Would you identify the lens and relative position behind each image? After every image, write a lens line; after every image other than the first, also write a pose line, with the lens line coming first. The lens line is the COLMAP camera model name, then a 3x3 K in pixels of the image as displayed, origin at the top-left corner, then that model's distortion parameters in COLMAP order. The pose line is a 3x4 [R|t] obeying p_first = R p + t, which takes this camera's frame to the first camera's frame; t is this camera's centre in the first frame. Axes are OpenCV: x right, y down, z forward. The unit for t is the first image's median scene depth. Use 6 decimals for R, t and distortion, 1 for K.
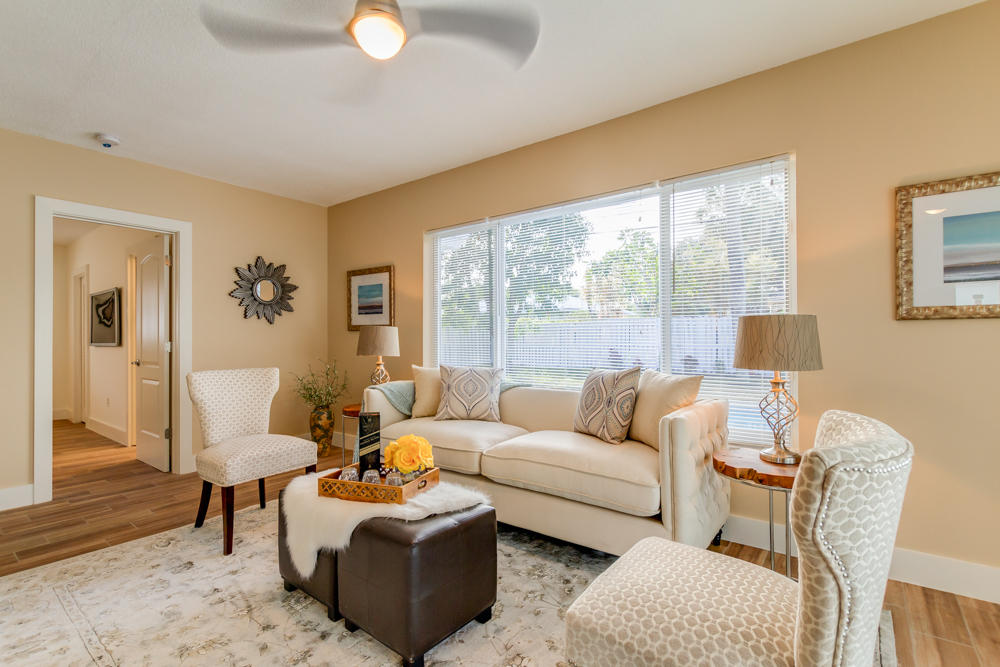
lens RADIAL K [[470.6, 0, 501.9], [0, 470.6, 334.4], [0, 0, 1]] dist [0.003235, -0.000282]
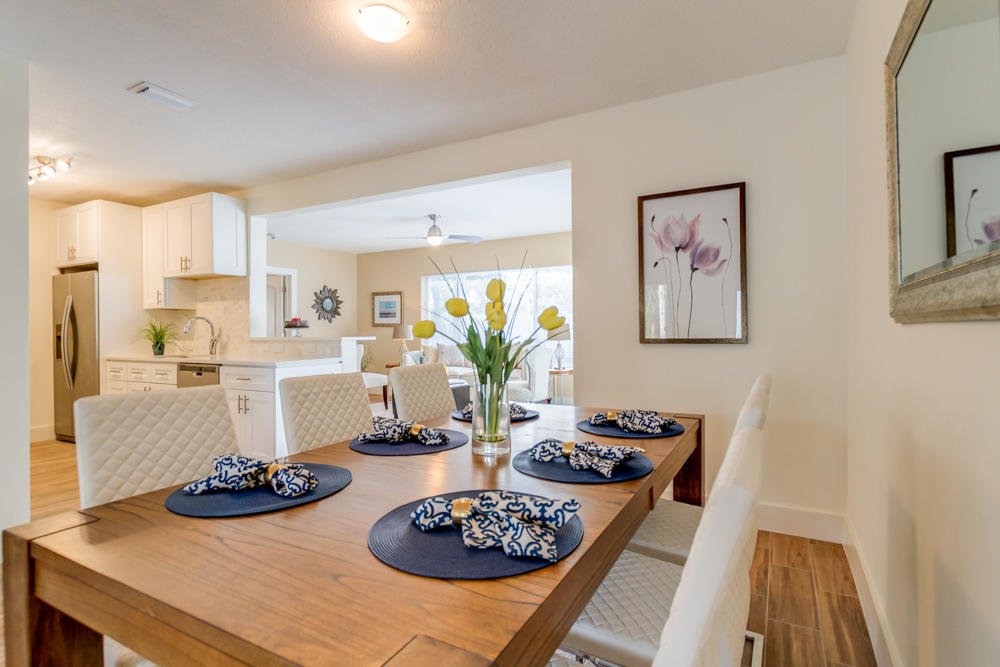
lens RADIAL K [[496.3, 0, 516.5], [0, 496.3, 329.1], [0, 0, 1]] dist [0.024946, 0.000076]
pose [[0.985789, -0.000052, 0.167989, -0.120279], [-0.000717, 0.999990, 0.004517, -0.008110], [-0.167987, -0.004574, 0.985779, -1.022688]]
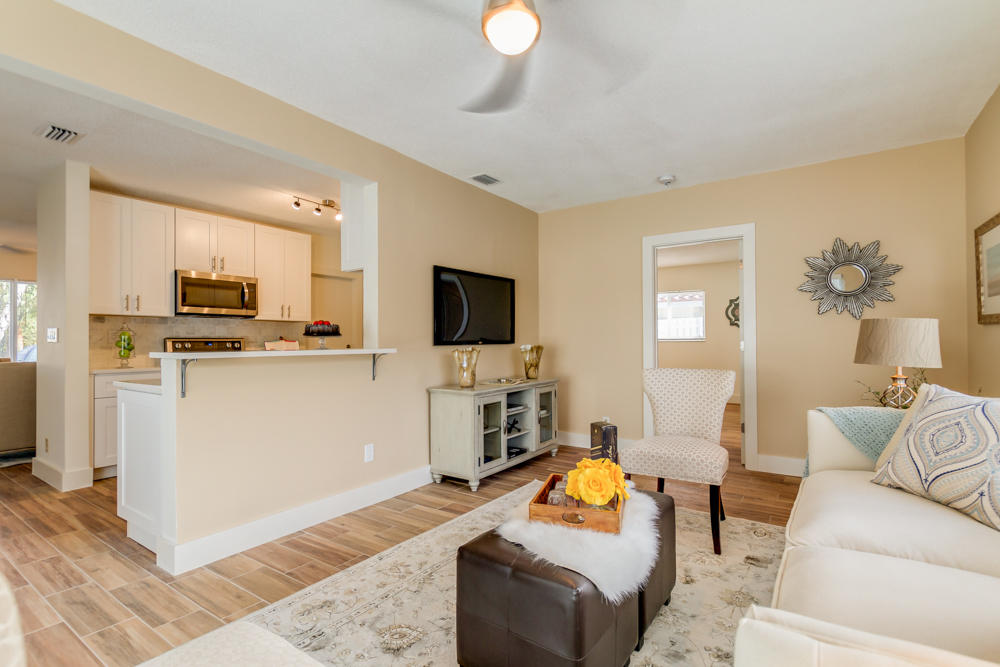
lens RADIAL K [[470.6, 0, 501.9], [0, 470.6, 334.4], [0, 0, 1]] dist [0.003235, -0.000282]
pose [[0.056615, -0.009072, -0.998355, 0.289648], [0.013445, 0.999875, -0.008323, 0.002084], [0.998306, -0.012952, 0.056730, 0.373433]]
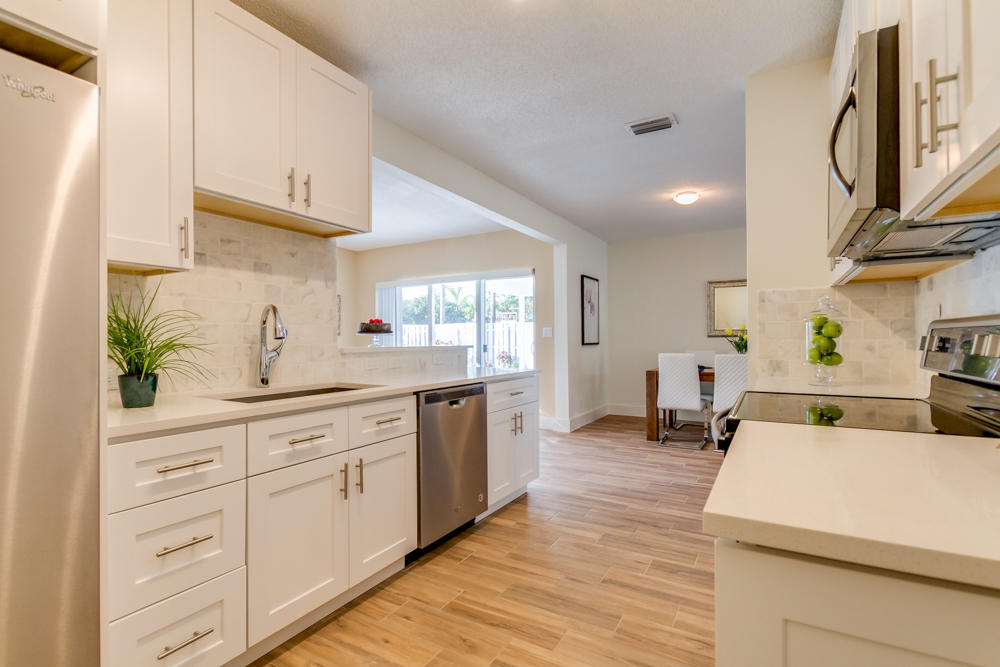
lens RADIAL K [[458.7, 0, 483.5], [0, 458.7, 339.6], [0, 0, 1]] dist [0.001624, 0.000033]
pose [[-0.104778, 0.006410, 0.994475, -1.134335], [-0.002145, 0.999975, -0.006672, 0.008623], [-0.994493, -0.002832, -0.104762, 0.061159]]
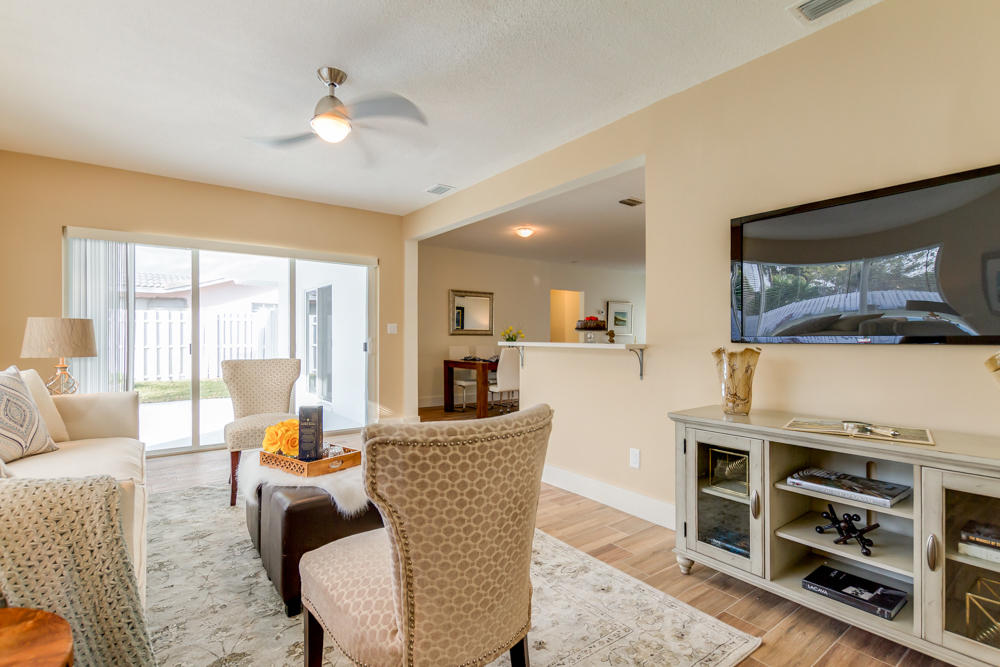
lens RADIAL K [[483.3, 0, 495.9], [0, 483.3, 335.8], [0, 0, 1]] dist [0.002269, -0.000048]
pose [[-0.962439, 0.004432, 0.271463, -0.469647], [0.002109, 0.999959, -0.008847, 0.009479], [-0.271491, -0.007942, -0.962408, 0.937388]]
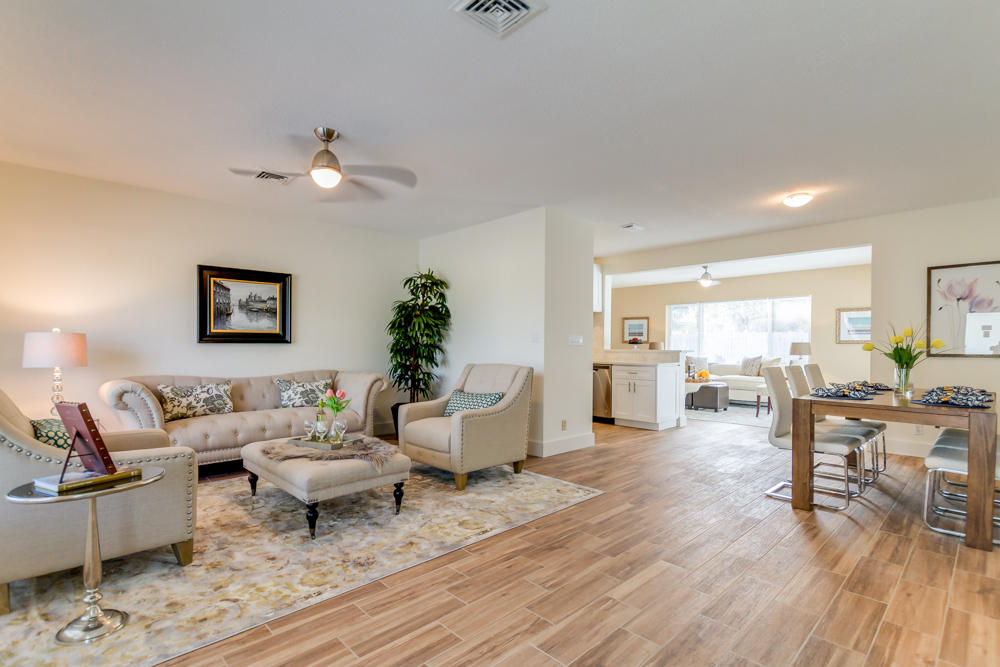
lens RADIAL K [[467.4, 0, 511.4], [0, 467.4, 348.8], [0, 0, 1]] dist [0.013460, -0.000586]
pose [[0.990844, 0.012780, -0.134405, -0.622713], [-0.010747, 0.999817, 0.015842, -0.010321], [0.134583, -0.014253, 0.990800, -1.556905]]
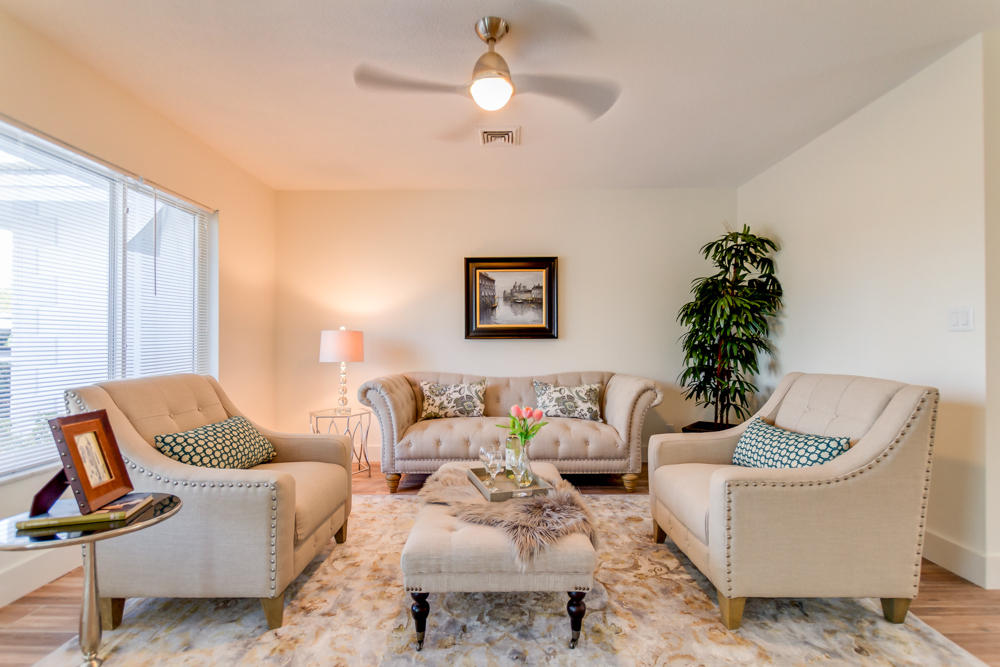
lens RADIAL K [[470.6, 0, 501.9], [0, 470.6, 334.4], [0, 0, 1]] dist [0.003235, -0.000282]
pose [[0.608555, -0.003250, -0.793505, -0.609586], [0.004046, 0.999991, -0.000994, -0.008114], [0.793502, -0.002606, 0.608562, -1.193356]]
